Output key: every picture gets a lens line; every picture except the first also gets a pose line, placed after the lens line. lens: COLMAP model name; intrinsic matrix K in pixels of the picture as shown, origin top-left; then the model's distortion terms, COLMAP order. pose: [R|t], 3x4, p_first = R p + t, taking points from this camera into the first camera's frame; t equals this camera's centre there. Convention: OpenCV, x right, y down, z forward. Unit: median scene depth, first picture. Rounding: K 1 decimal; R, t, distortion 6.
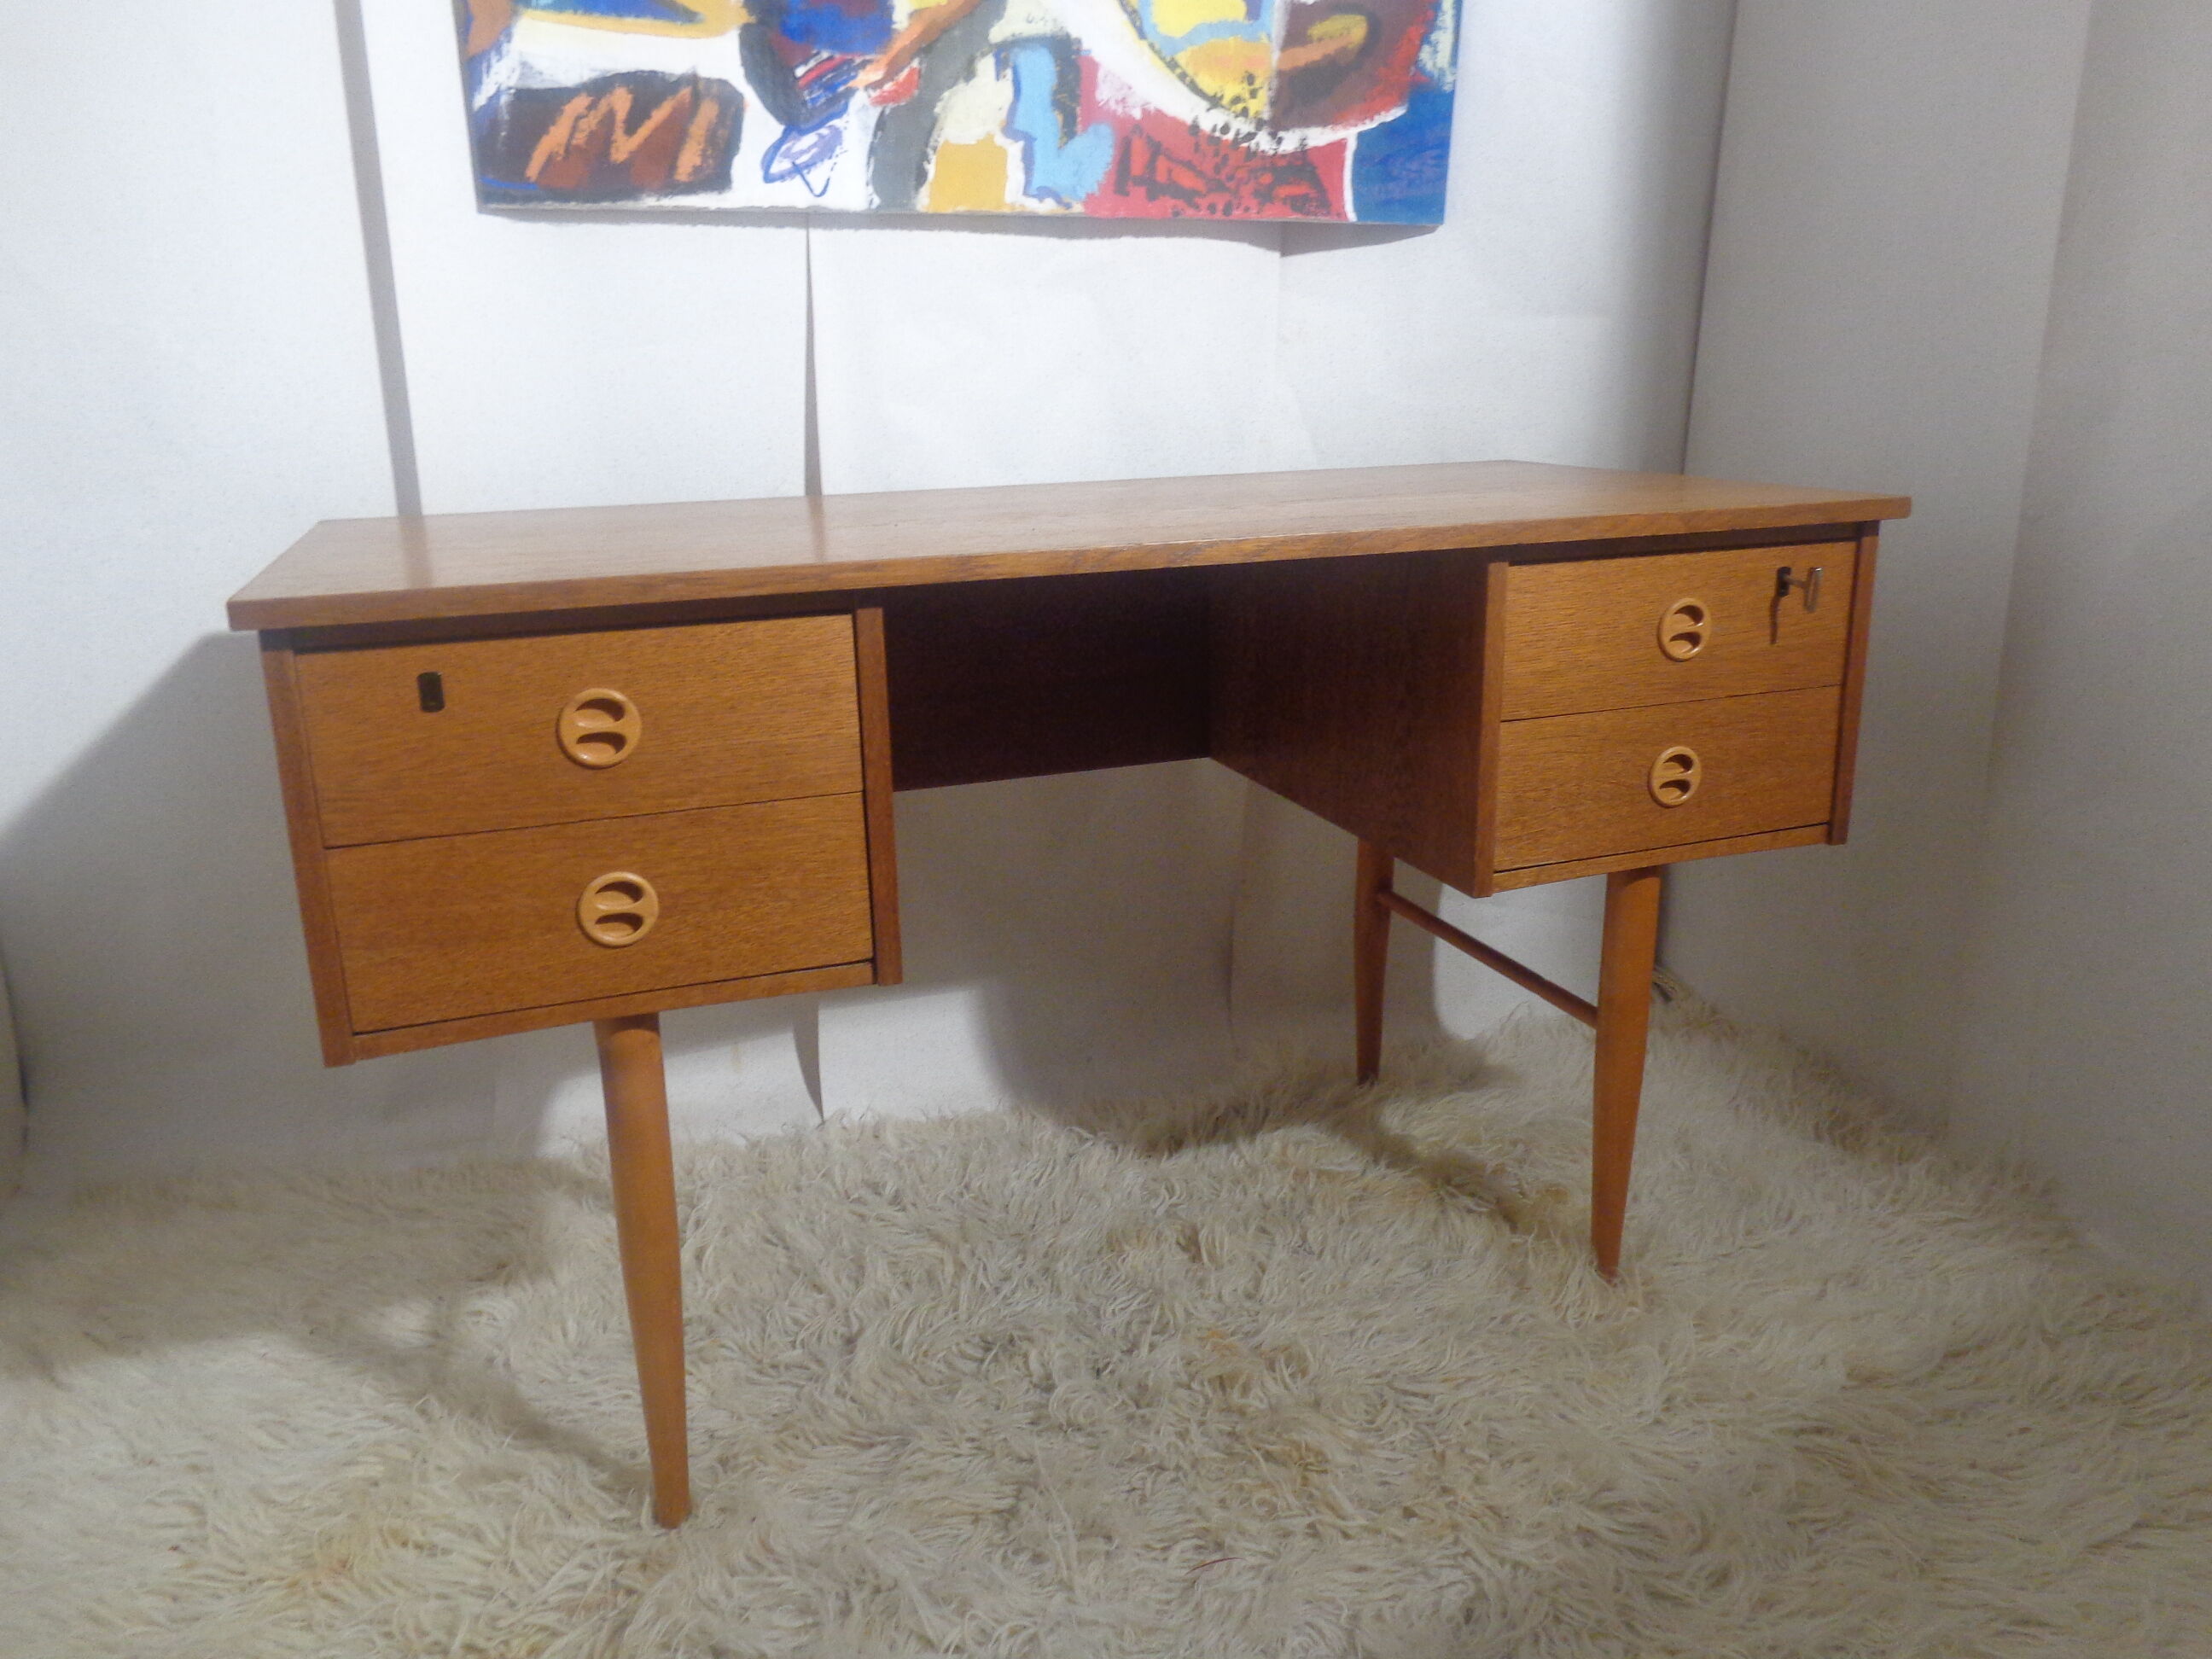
lens RADIAL K [[1649.8, 0, 1097.1], [0, 1649.8, 823.6], [0, 0, 1]] dist [-0.009059, 0.004745]
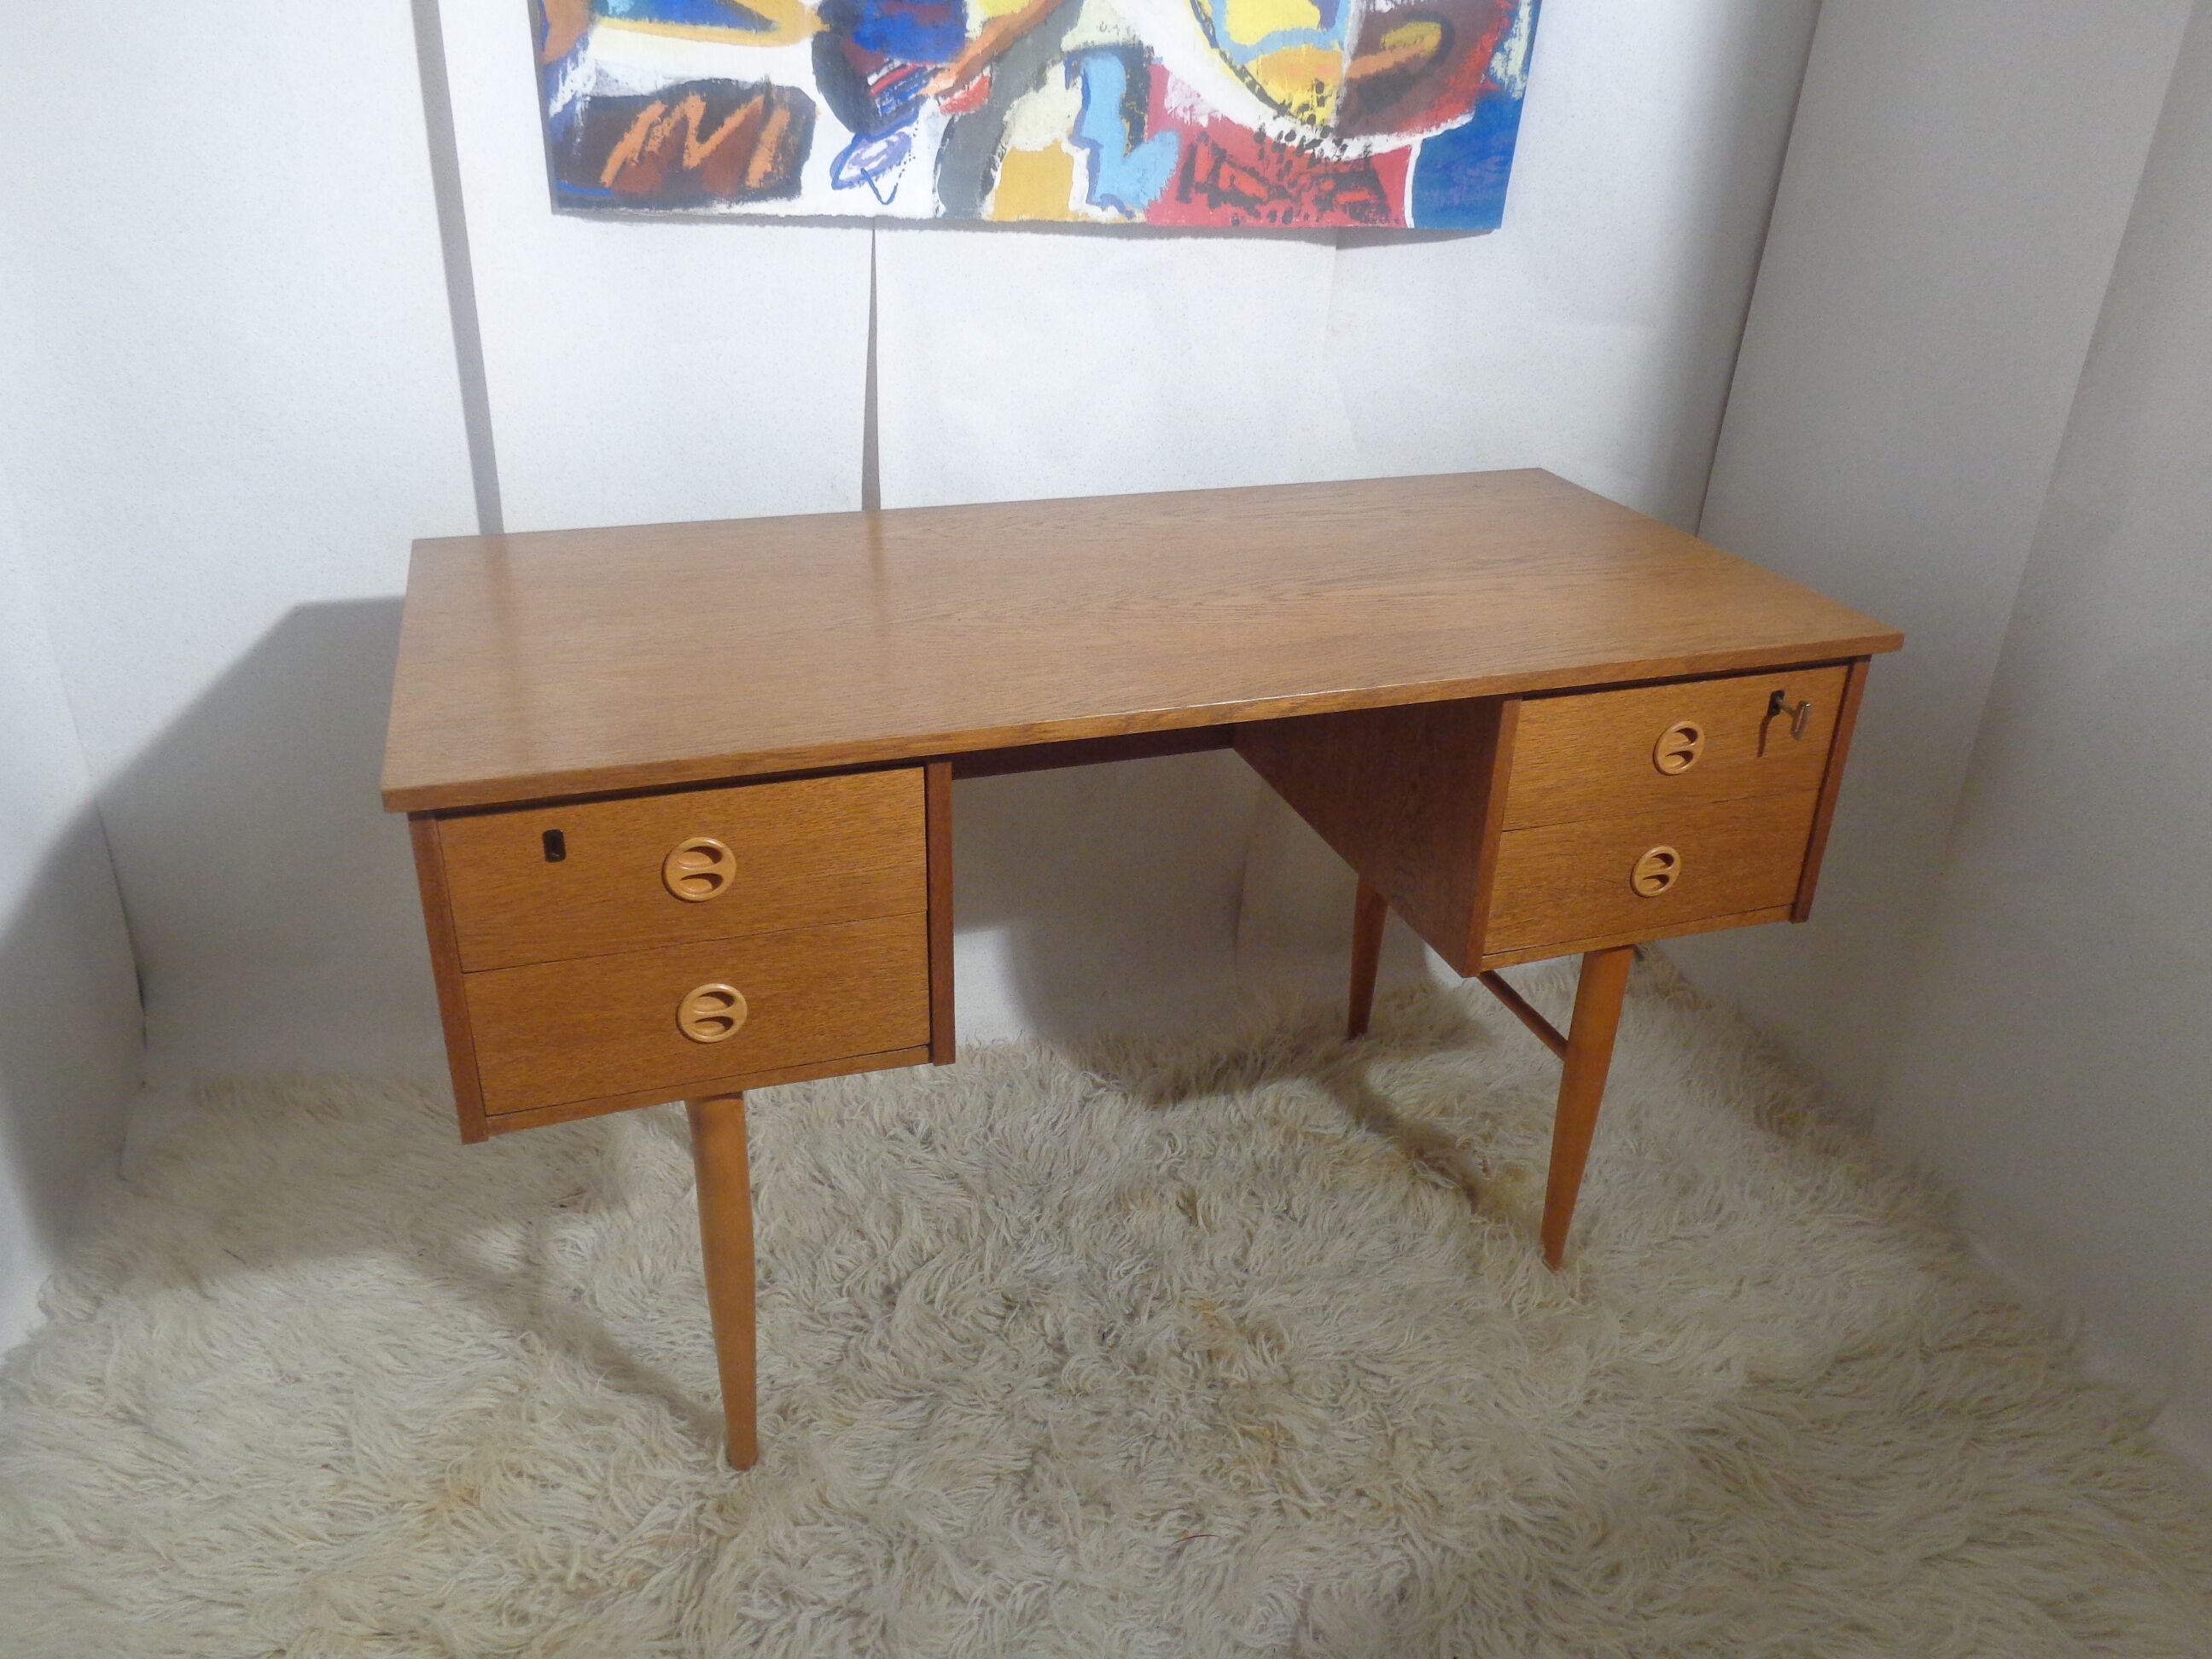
lens RADIAL K [[1649.8, 0, 1094.4], [0, 1649.8, 821.7], [0, 0, 1]] dist [-0.009059, 0.004745]
pose [[0.998630, 0.052313, 0.001179, -0.023162], [-0.051684, 0.982605, 0.178368, -0.203743], [0.008172, -0.178185, 0.983963, -0.068701]]
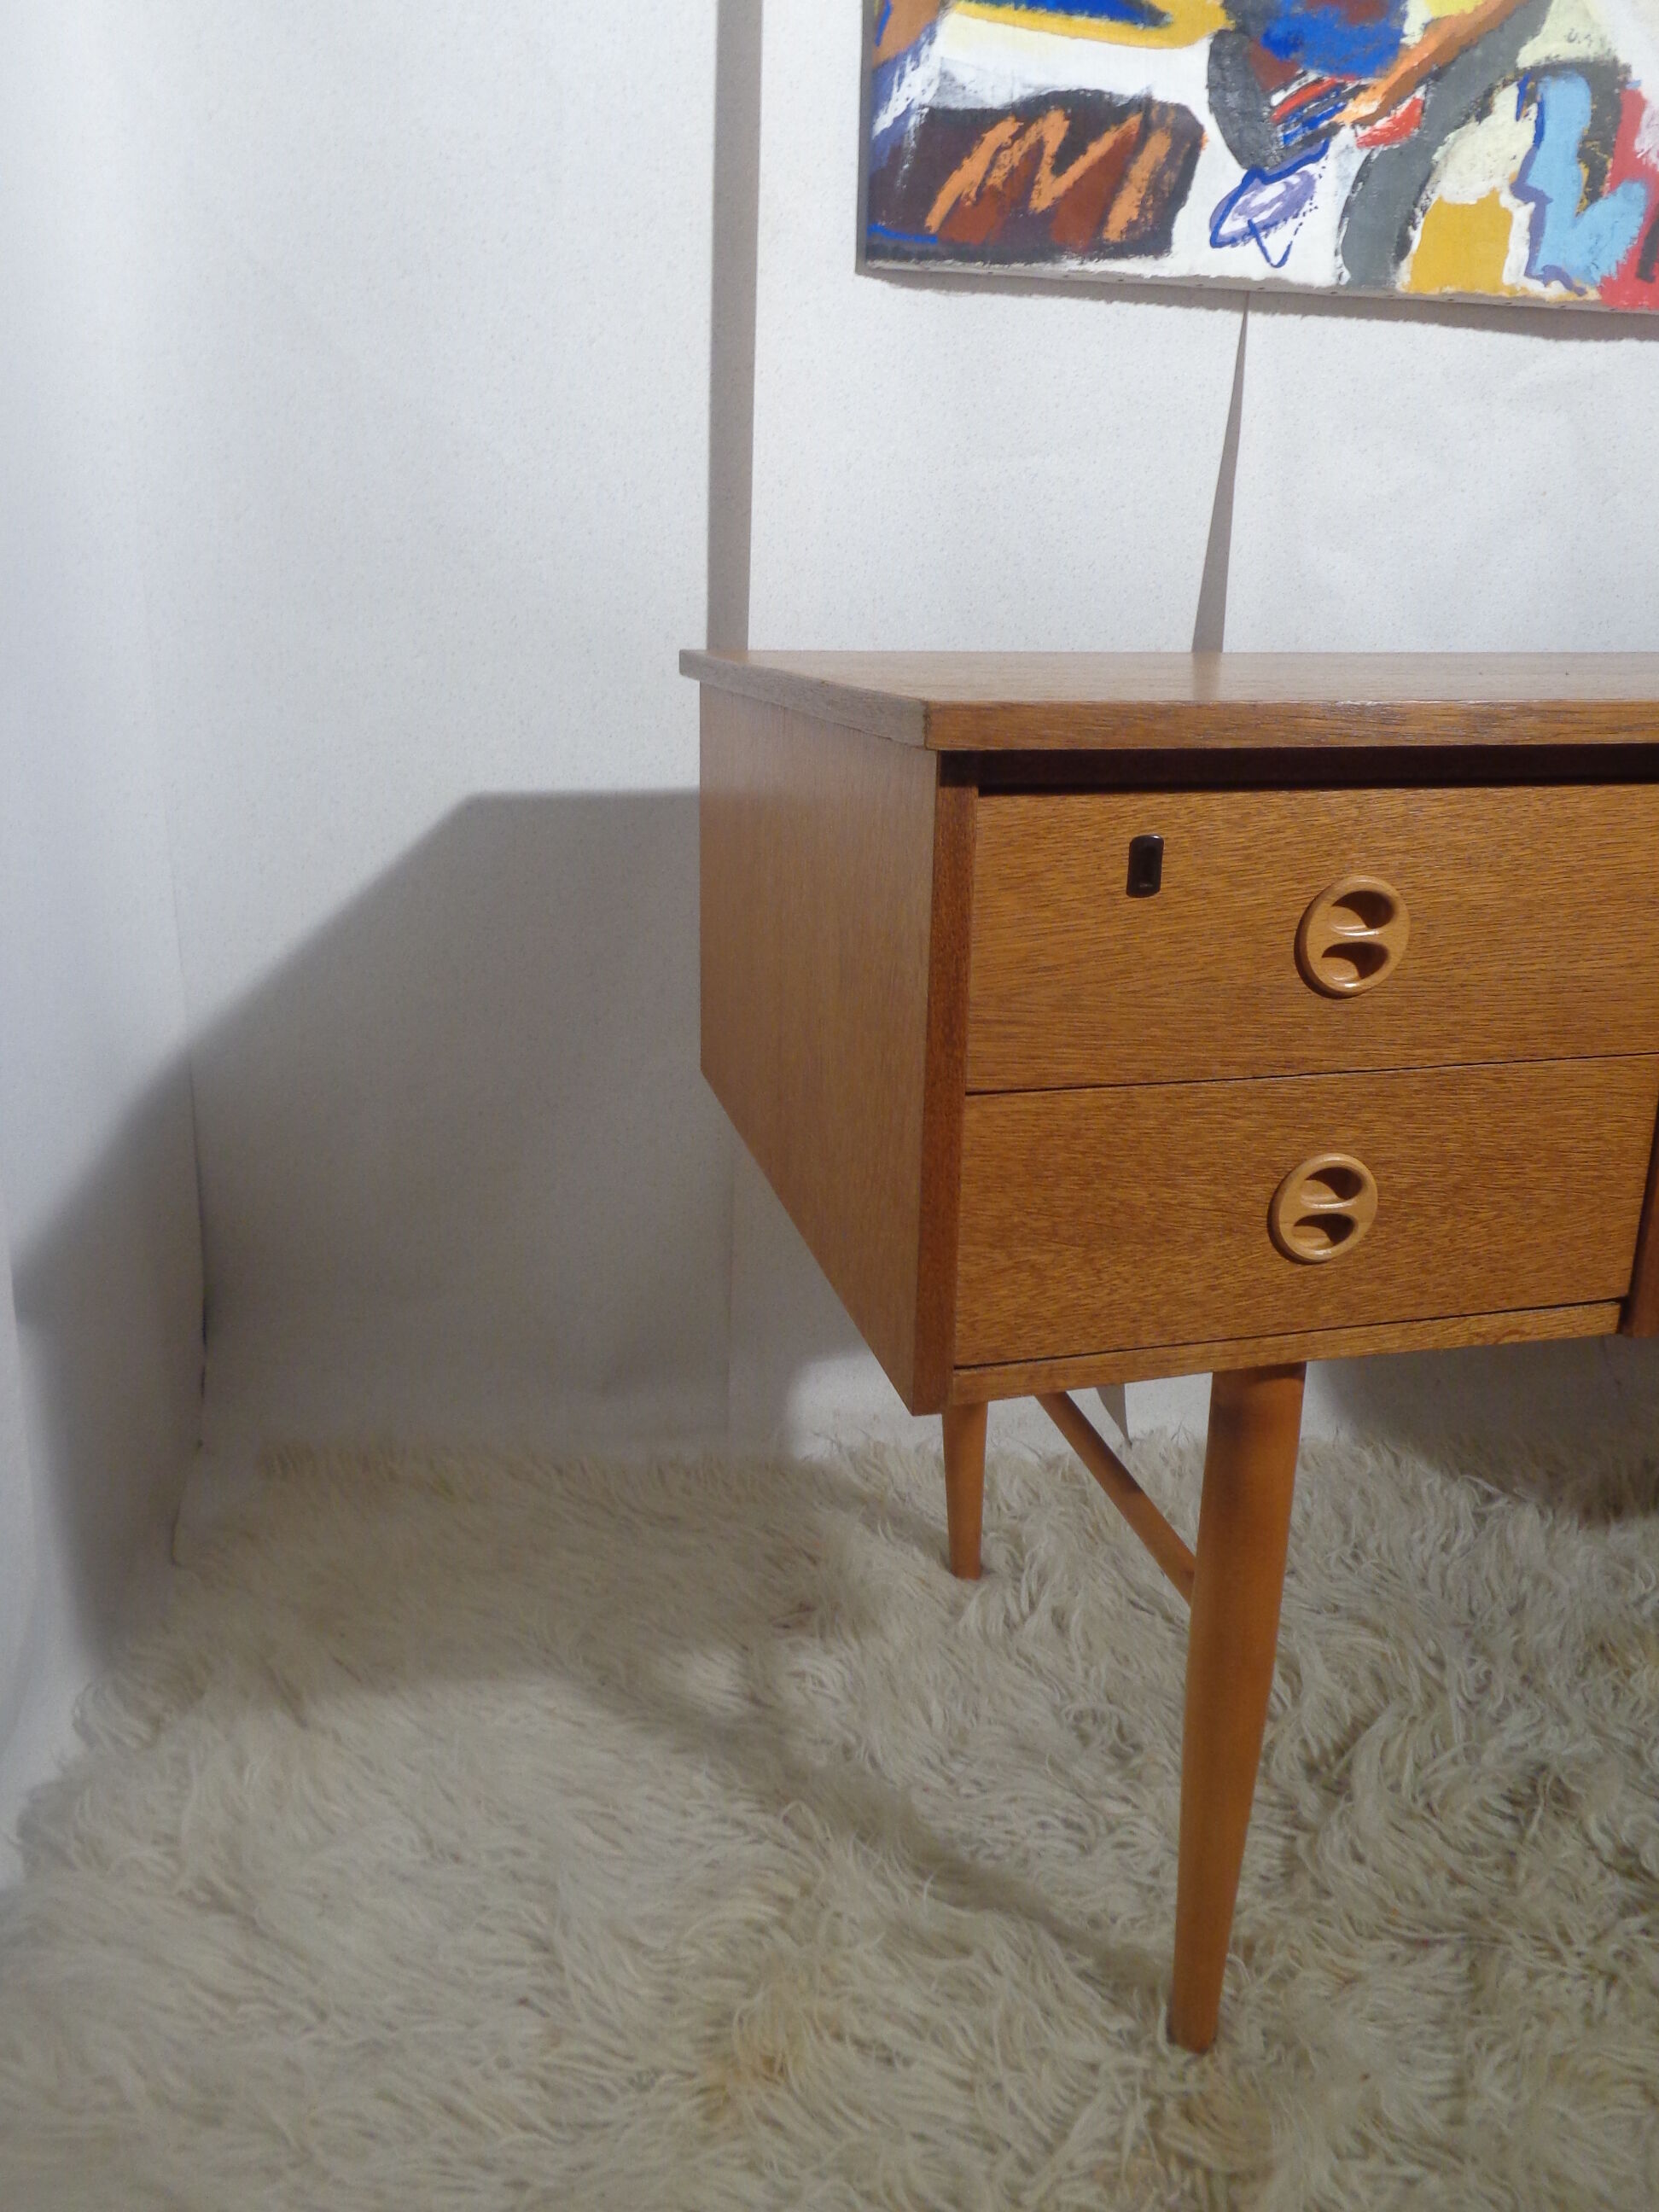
lens RADIAL K [[1649.8, 0, 813.2], [0, 1649.8, 1087.5], [0, 0, 1]] dist [-0.009059, 0.004745]
pose [[0.993173, 0.063549, -0.097823, -0.298724], [-0.061804, 0.997872, 0.020767, 0.001415], [0.098935, -0.014580, 0.994987, 0.213540]]
